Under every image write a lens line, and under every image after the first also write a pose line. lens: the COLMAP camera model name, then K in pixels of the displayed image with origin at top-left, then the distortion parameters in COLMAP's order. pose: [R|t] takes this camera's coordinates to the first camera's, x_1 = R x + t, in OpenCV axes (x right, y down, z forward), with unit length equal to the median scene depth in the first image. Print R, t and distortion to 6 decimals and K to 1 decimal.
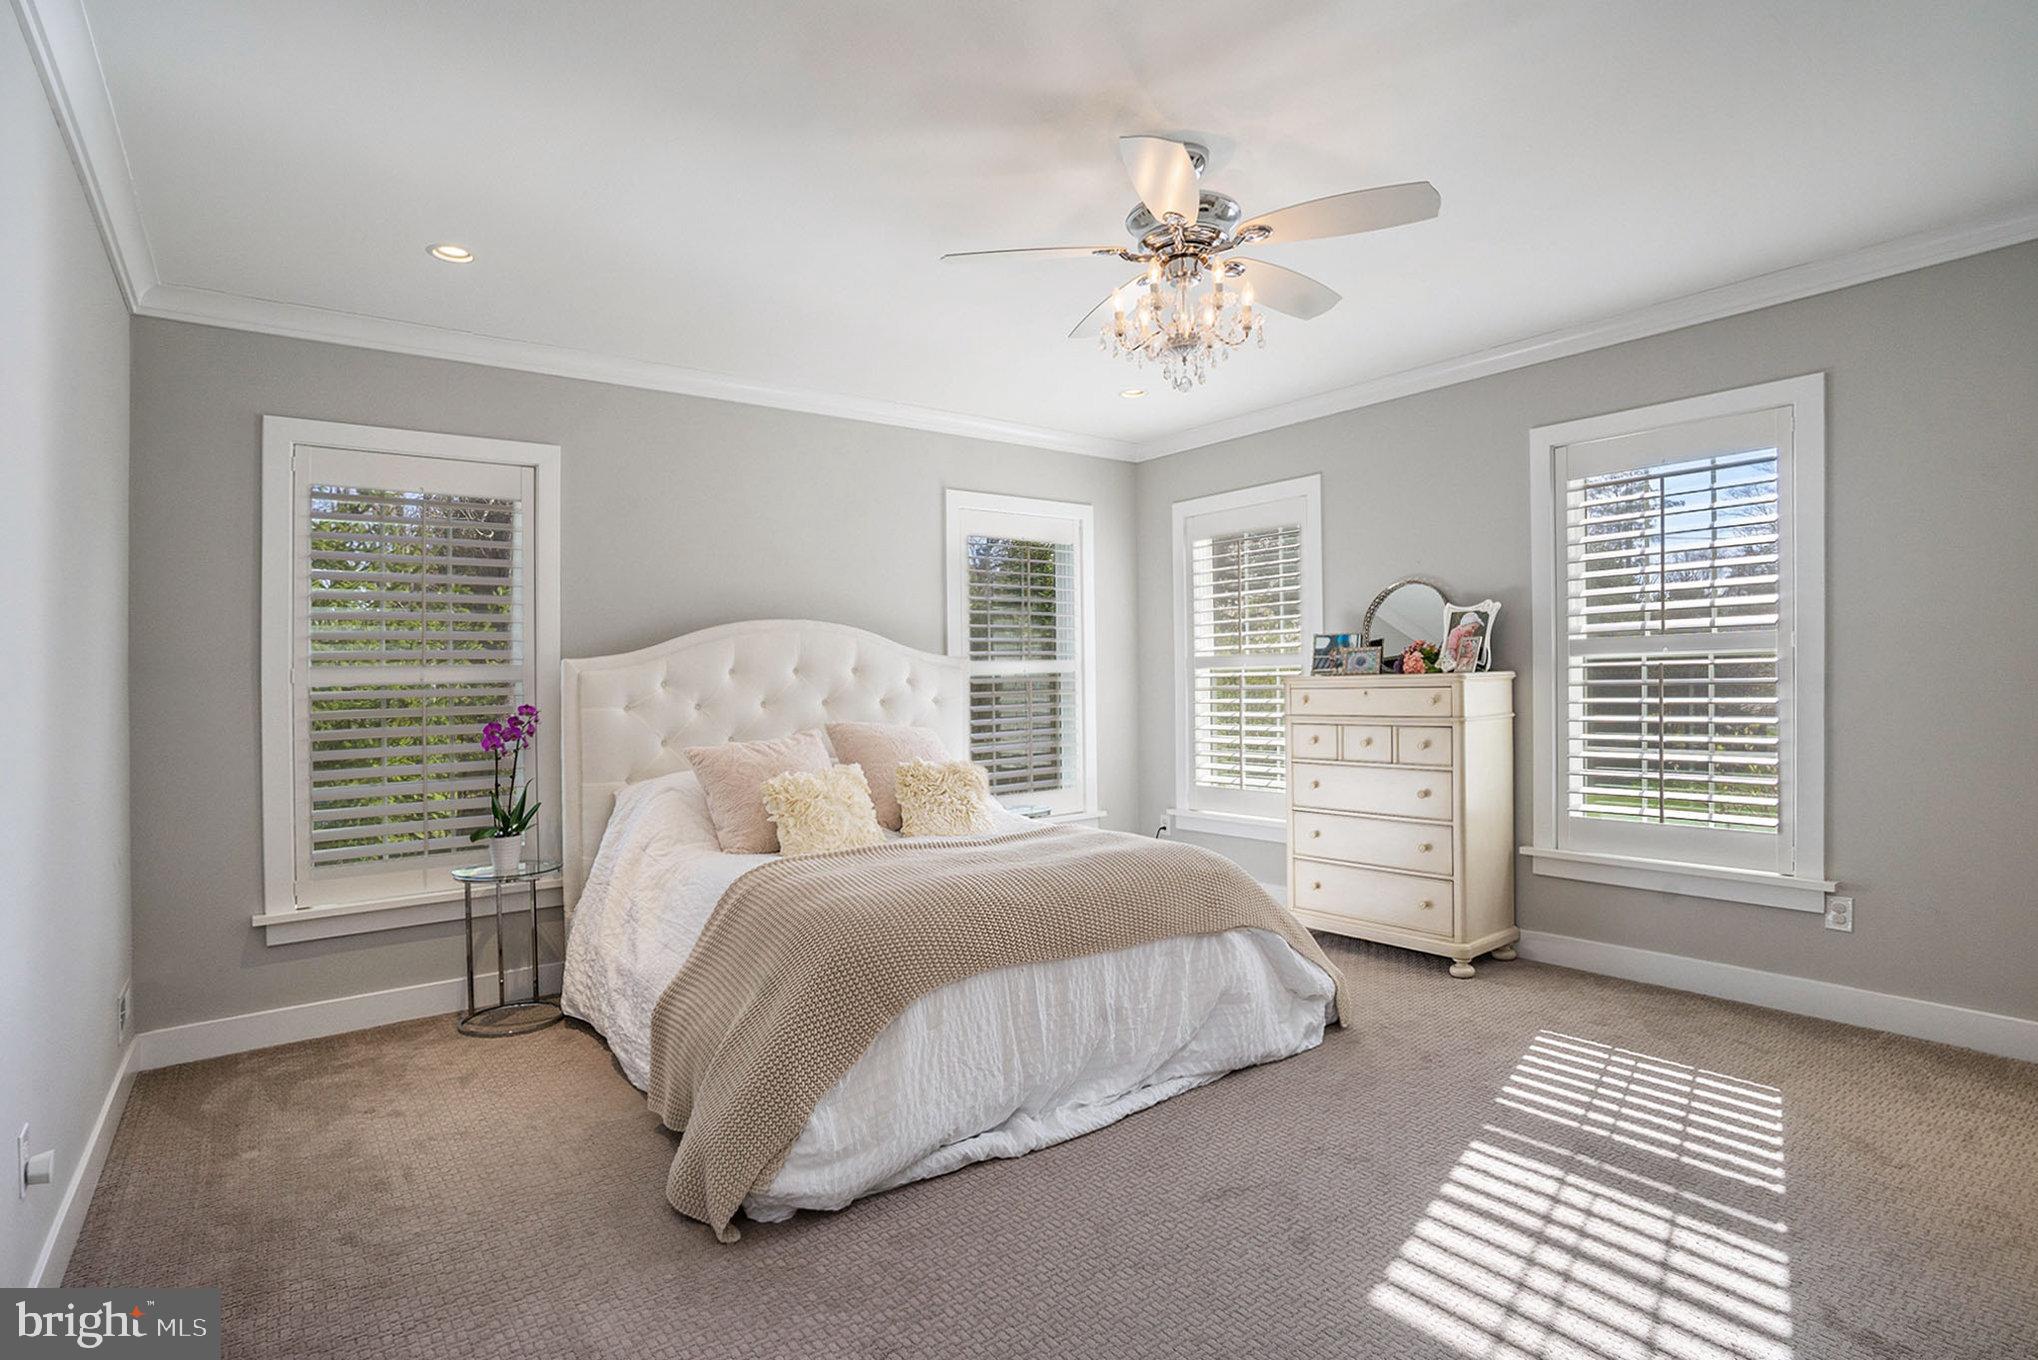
lens RADIAL K [[1010.4, 0, 1014.8], [0, 1010.4, 669.4], [0, 0, 1]] dist [-0.069055, 0.041526]
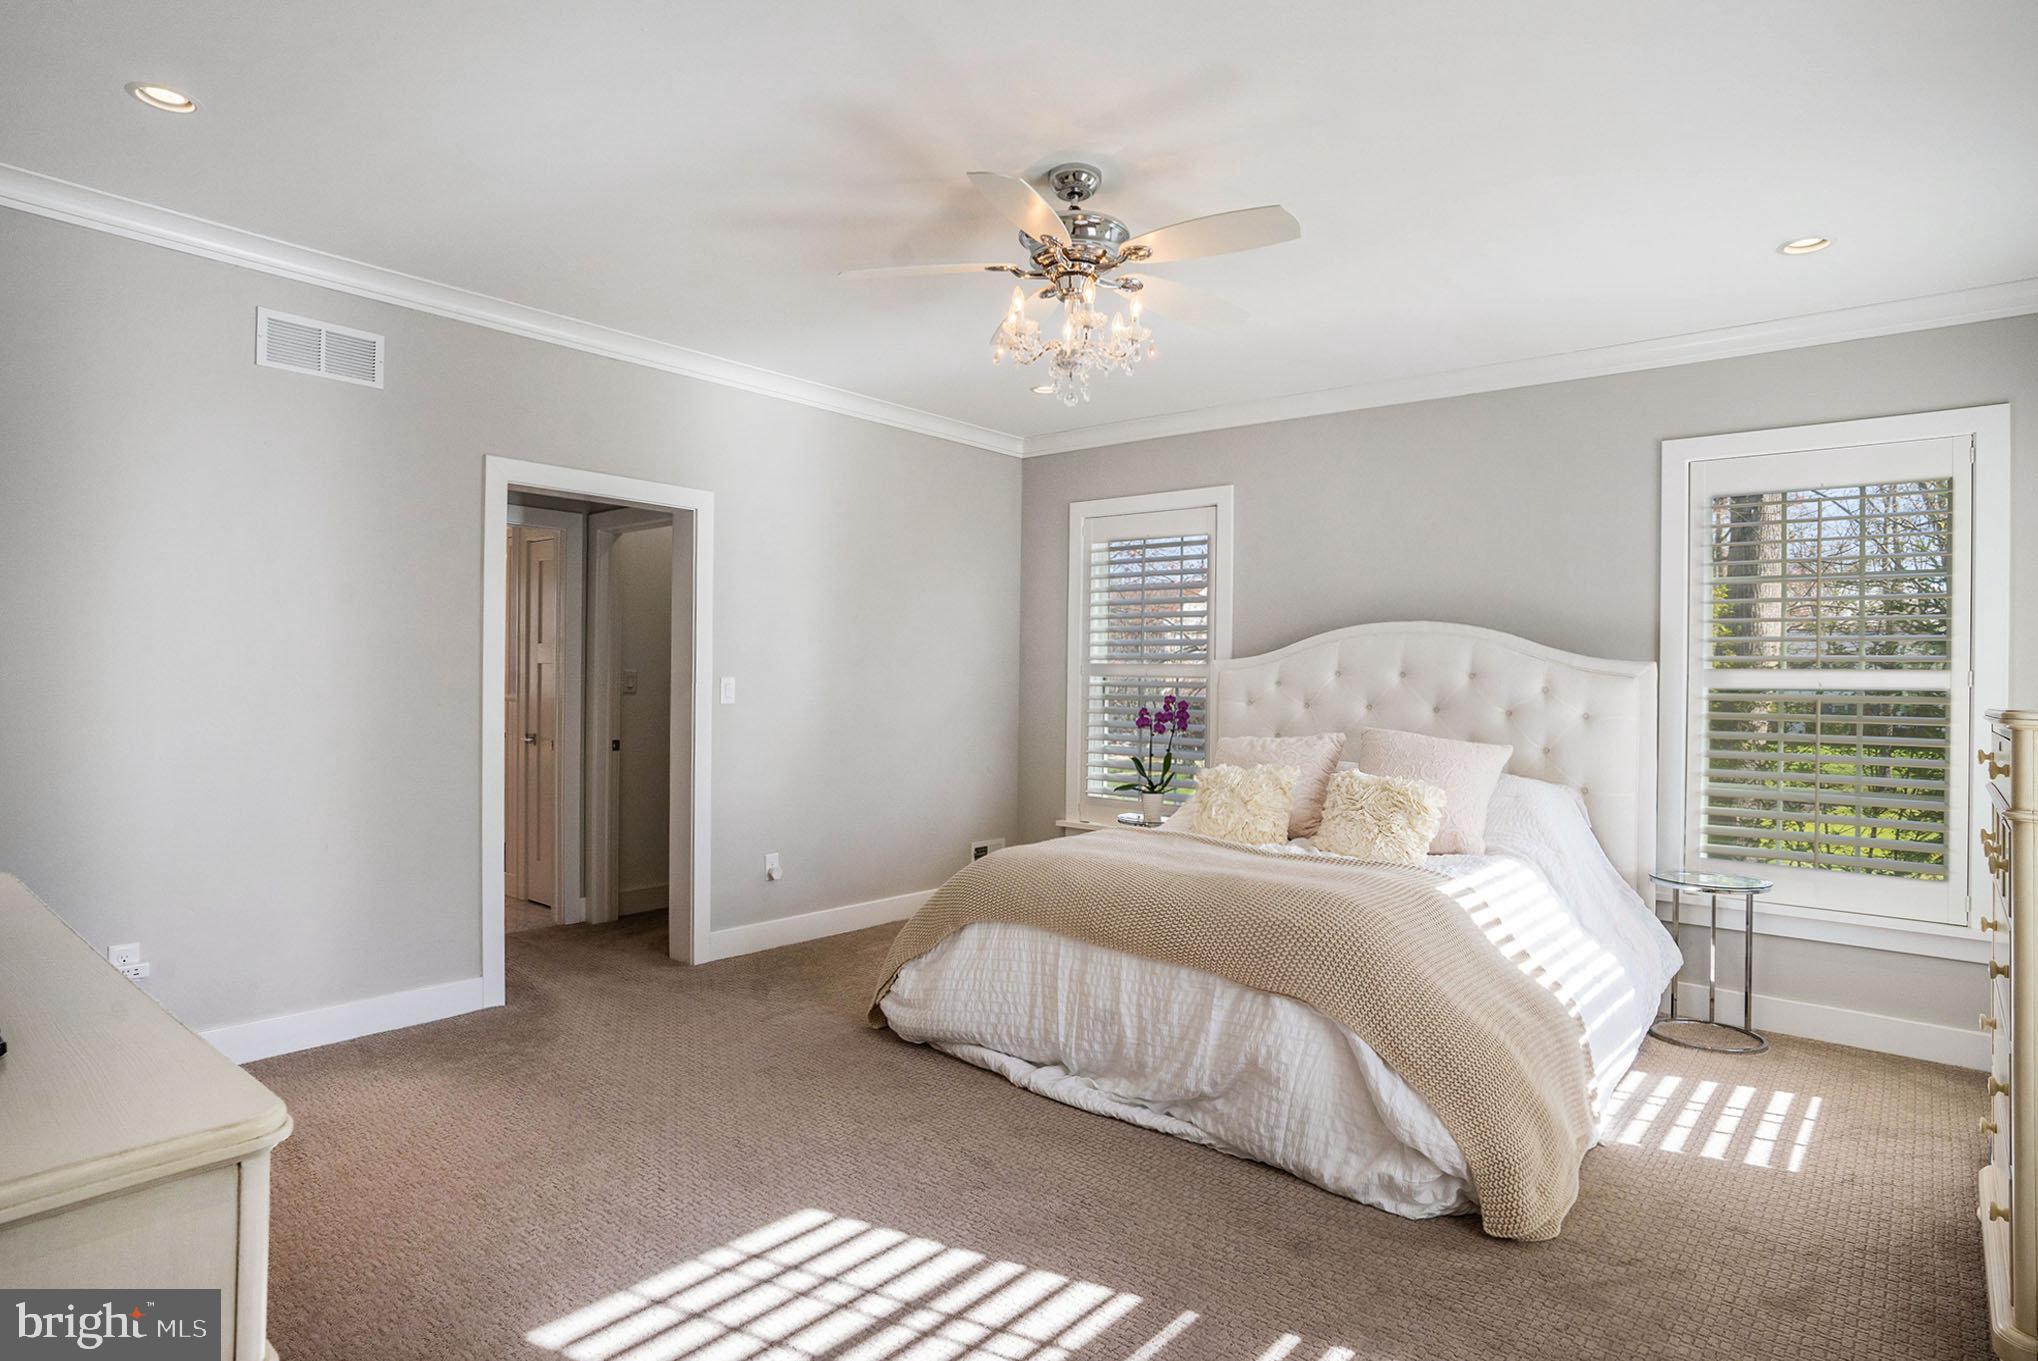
lens RADIAL K [[1099.3, 0, 1019.0], [0, 1099.3, 680.5], [0, 0, 1]] dist [0.002472, -0.000063]
pose [[0.224296, 0.025057, -0.974199, 1.200133], [-0.014808, 0.999642, 0.022302, -0.018948], [0.974408, 0.009424, 0.224587, 0.672112]]
